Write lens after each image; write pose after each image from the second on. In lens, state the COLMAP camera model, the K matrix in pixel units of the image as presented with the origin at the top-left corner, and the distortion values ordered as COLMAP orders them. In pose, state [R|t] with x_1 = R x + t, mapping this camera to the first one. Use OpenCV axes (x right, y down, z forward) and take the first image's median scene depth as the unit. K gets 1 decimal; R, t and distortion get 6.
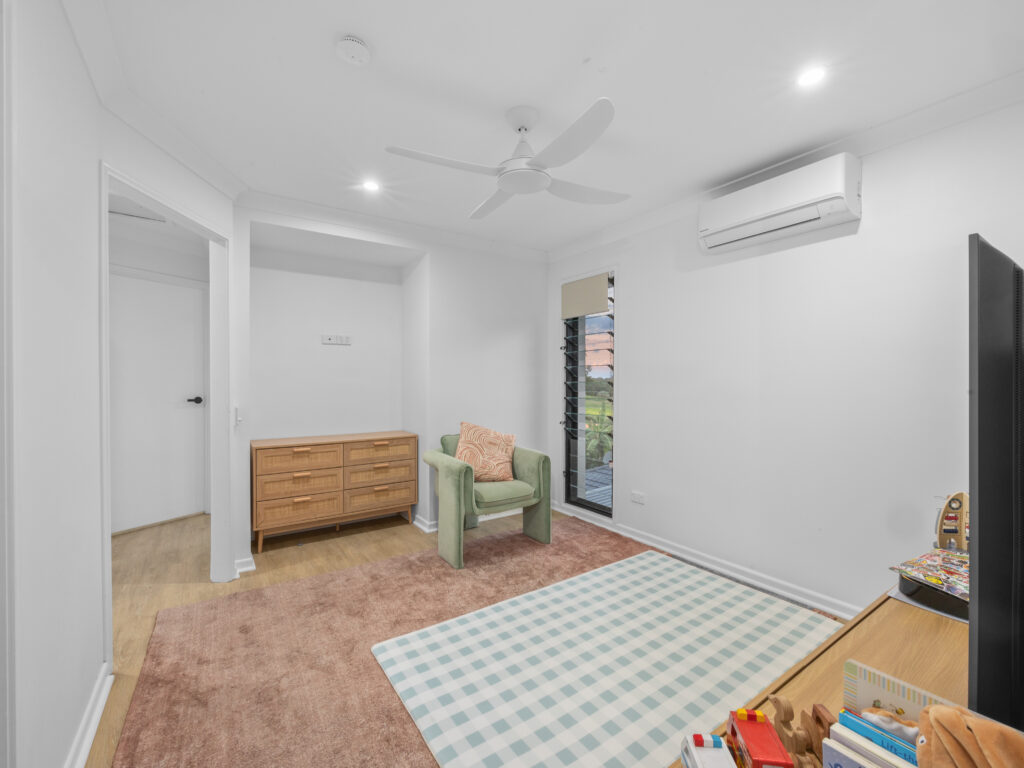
lens RADIAL K [[442.0, 0, 507.4], [0, 442.0, 381.1], [0, 0, 1]] dist [-0.009764, 0.000157]
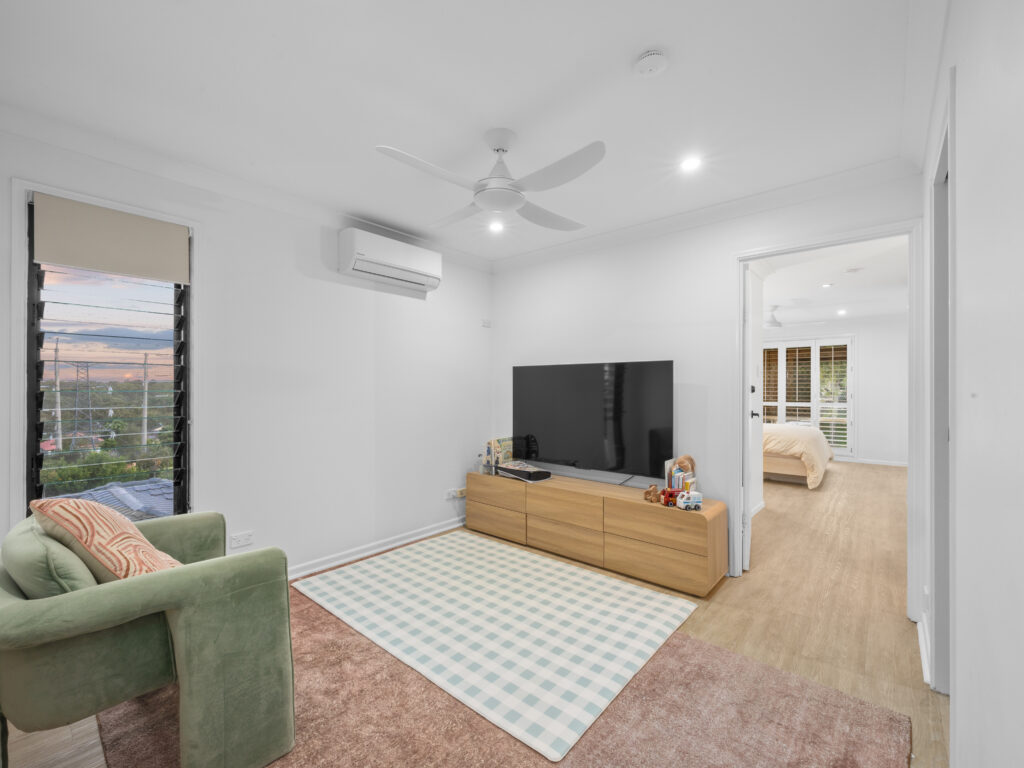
lens RADIAL K [[442.0, 0, 509.6], [0, 442.0, 389.2], [0, 0, 1]] dist [-0.009764, 0.000157]
pose [[-0.262570, -0.001392, 0.964912, -0.759918], [-0.000864, 0.999999, 0.001207, -0.005034], [-0.964913, -0.000517, -0.262571, 0.976773]]
